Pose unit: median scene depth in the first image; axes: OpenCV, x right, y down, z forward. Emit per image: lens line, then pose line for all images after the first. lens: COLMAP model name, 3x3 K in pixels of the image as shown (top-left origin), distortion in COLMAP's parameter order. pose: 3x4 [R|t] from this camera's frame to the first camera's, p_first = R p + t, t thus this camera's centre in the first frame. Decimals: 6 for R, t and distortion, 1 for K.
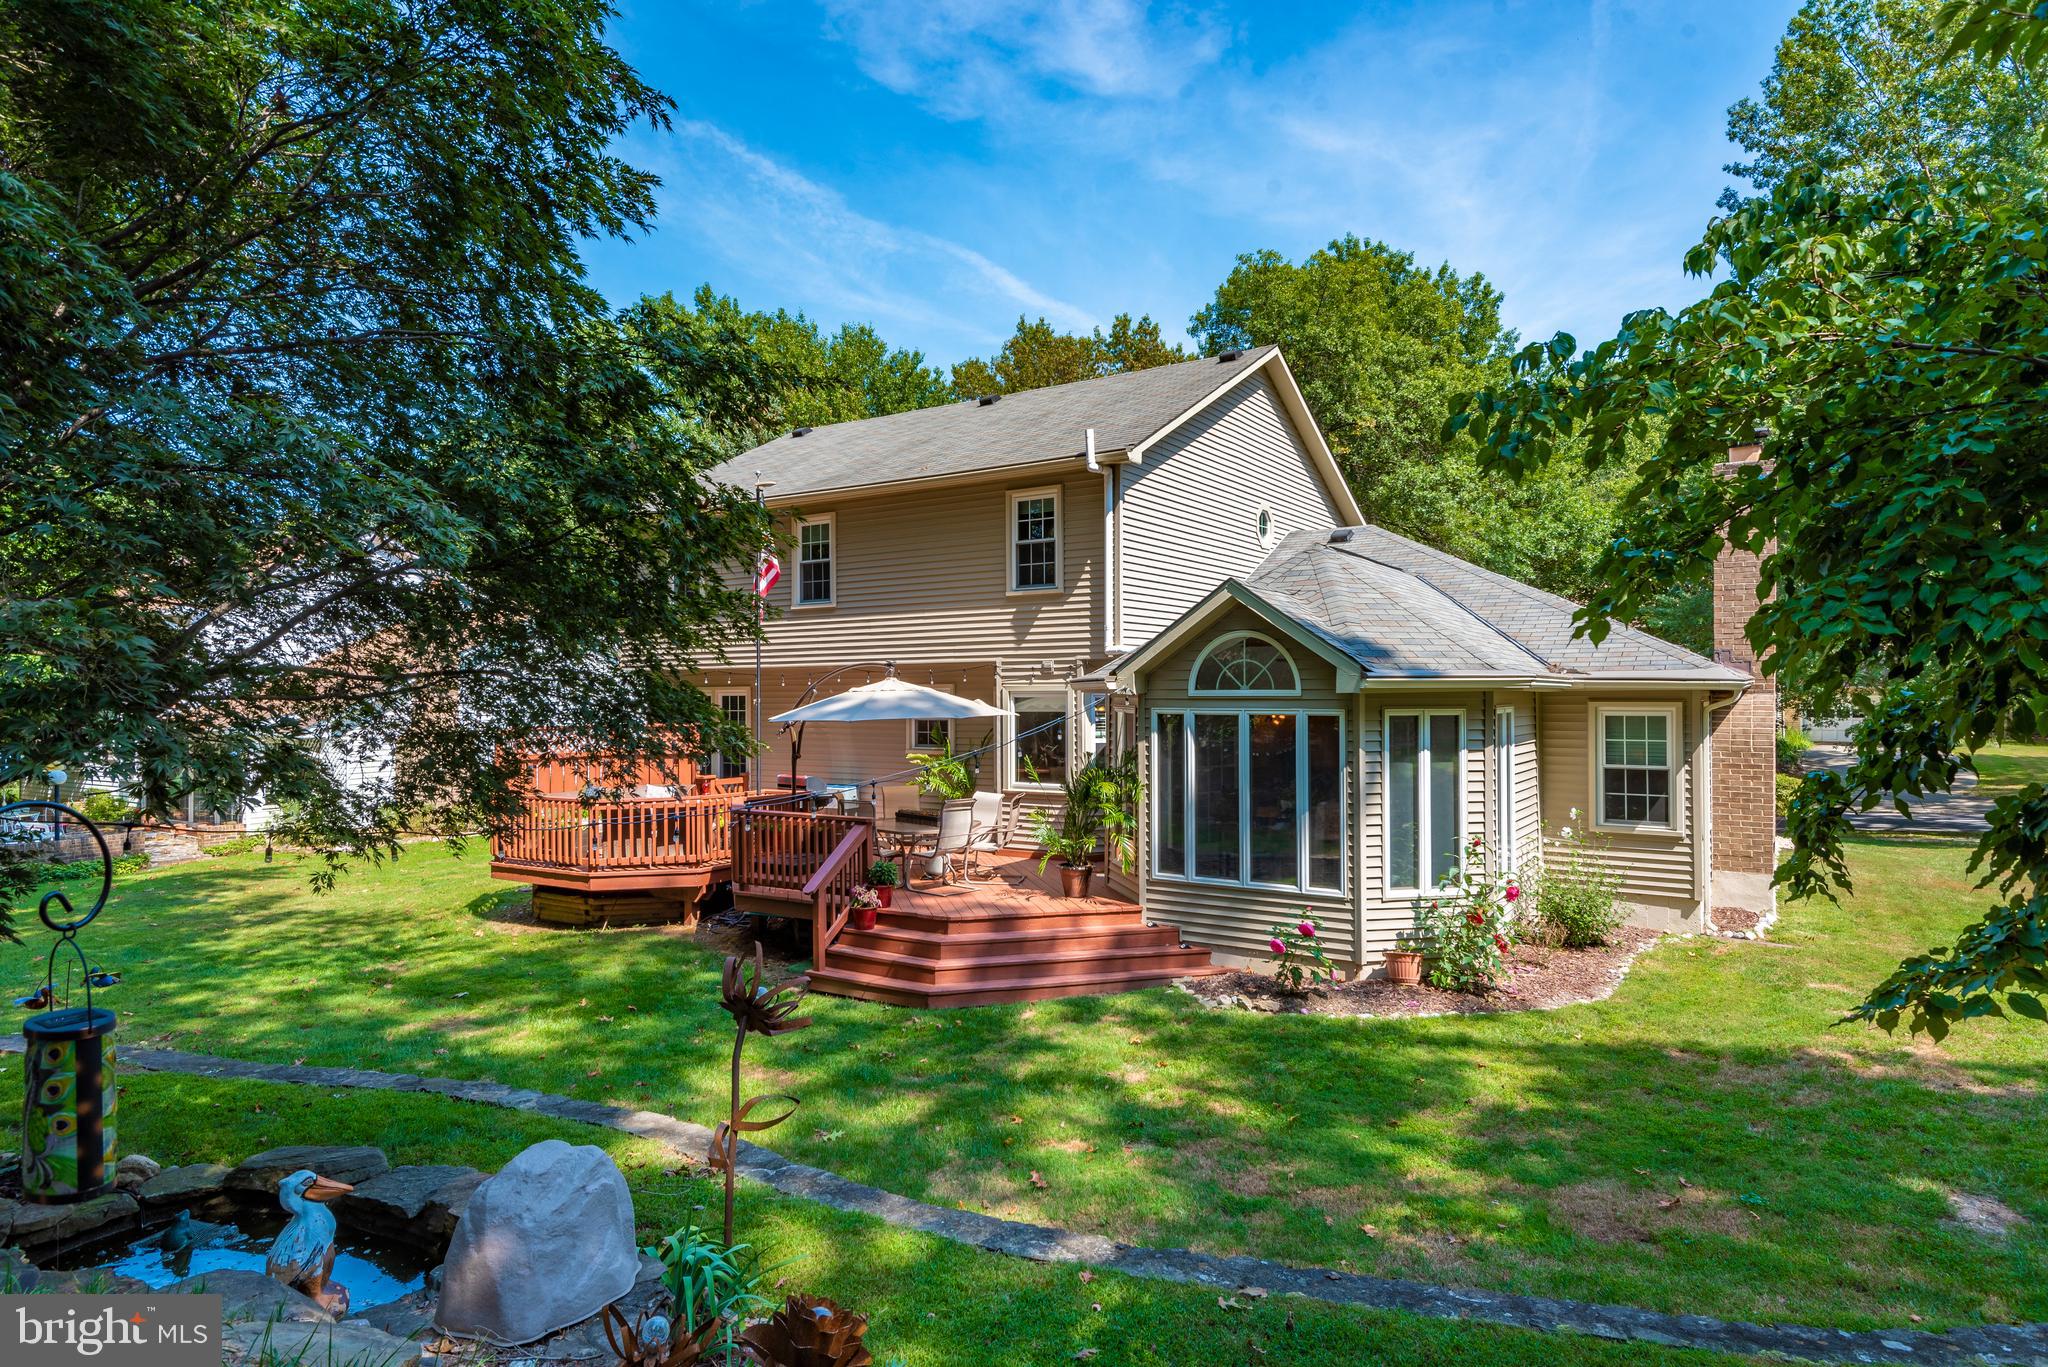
lens RADIAL K [[1209.2, 0, 1040.4], [0, 1209.2, 701.4], [0, 0, 1]] dist [0.051218, 0.000451]
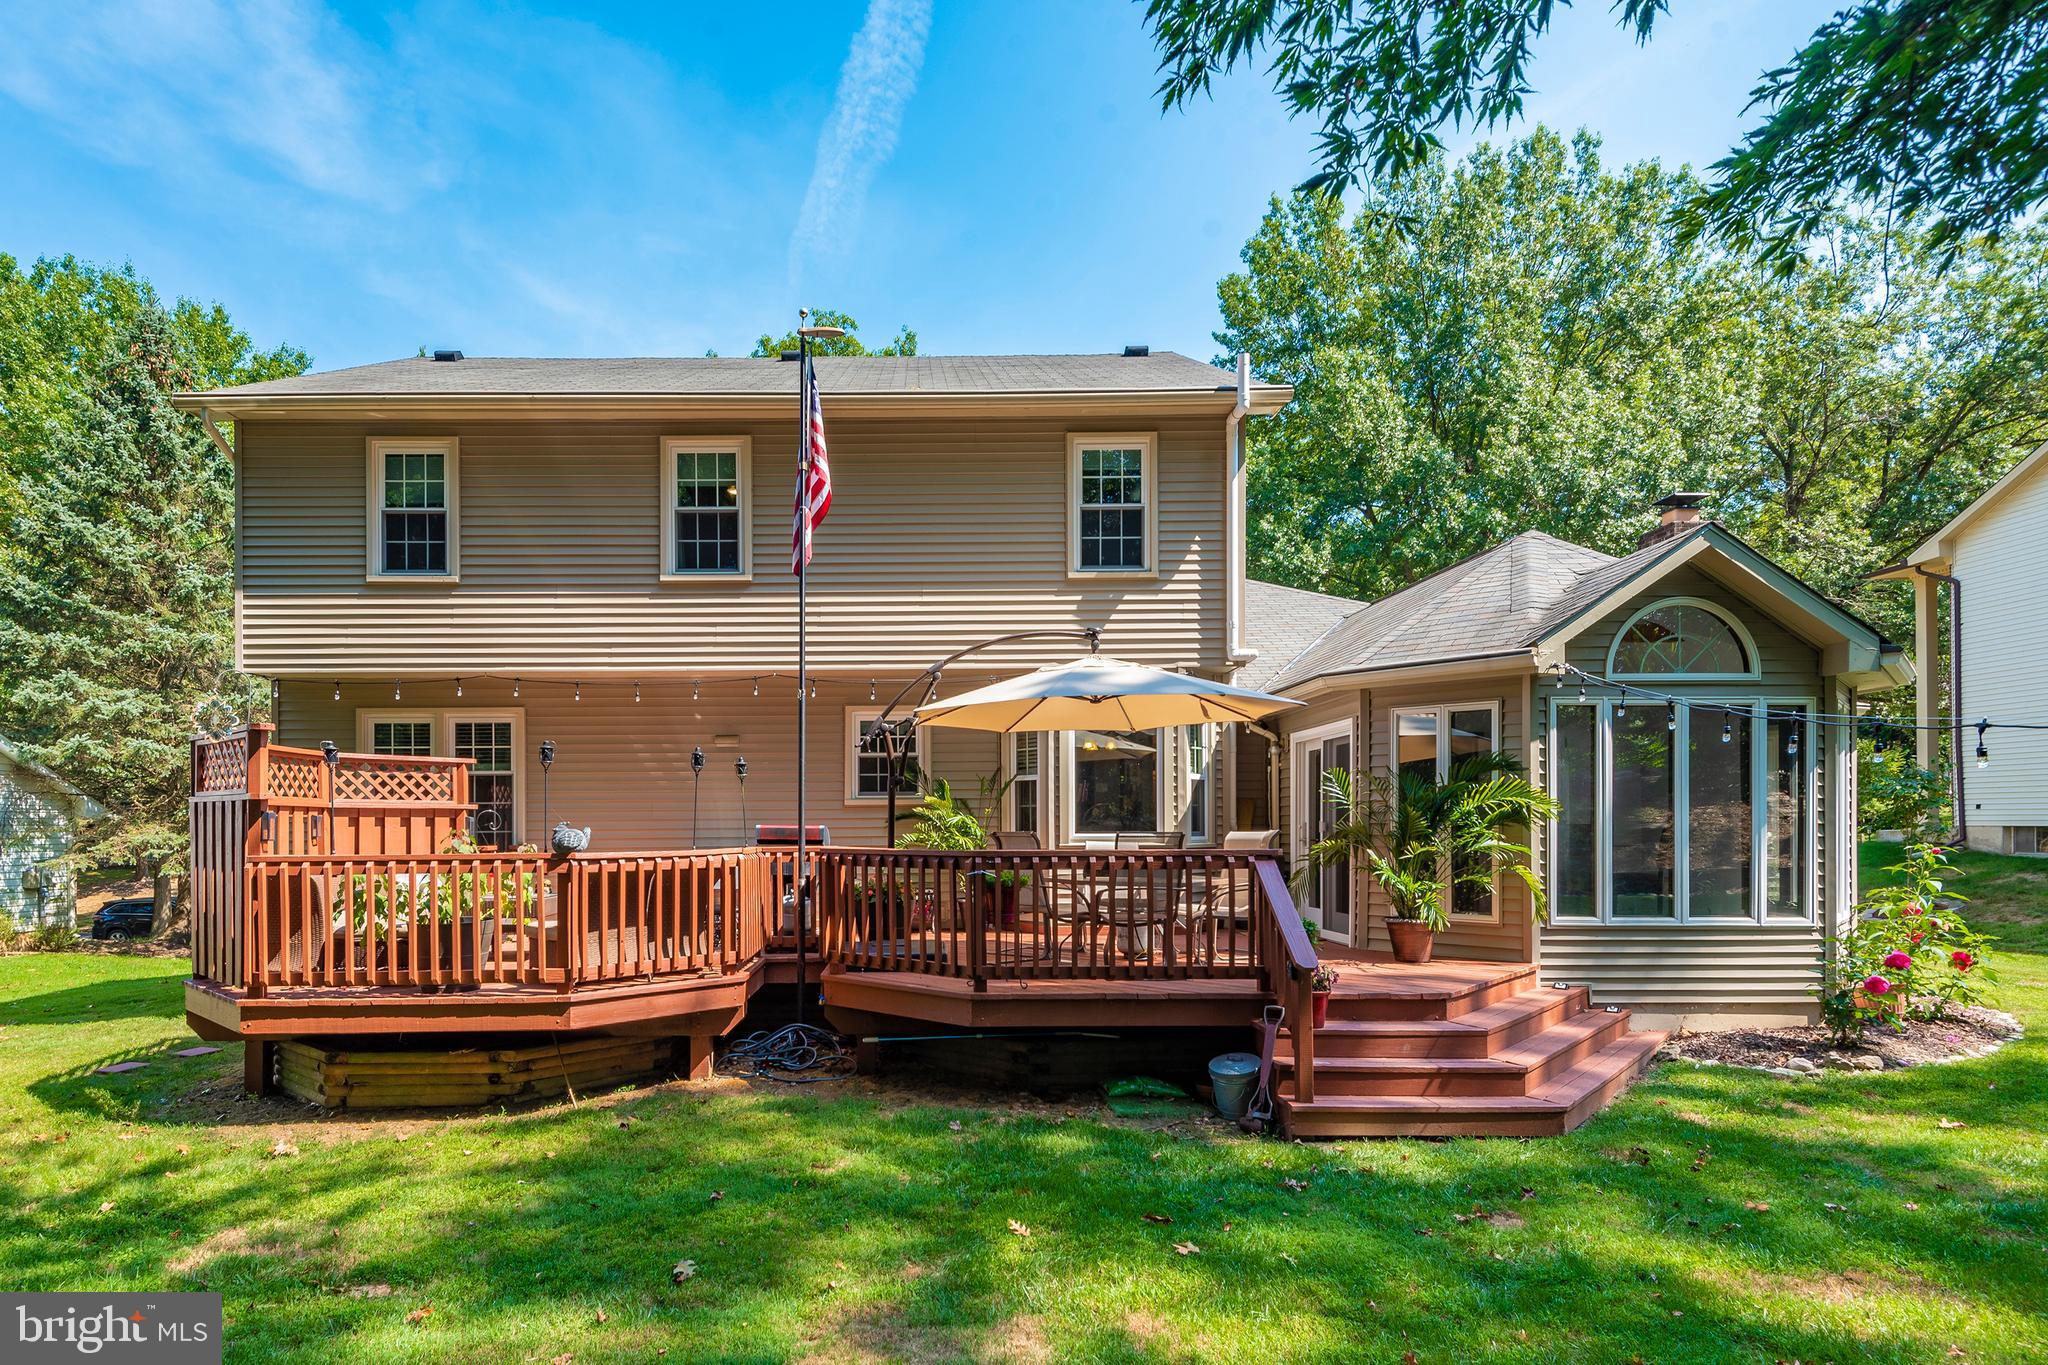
lens RADIAL K [[1112.9, 0, 932.2], [0, 1112.9, 829.8], [0, 0, 1]] dist [0.025517, -0.011840]
pose [[0.835723, 0.000753, 0.549151, -0.468313], [0.003980, 0.999964, -0.007428, 0.070094], [-0.549137, 0.008393, 0.835690, 0.487011]]
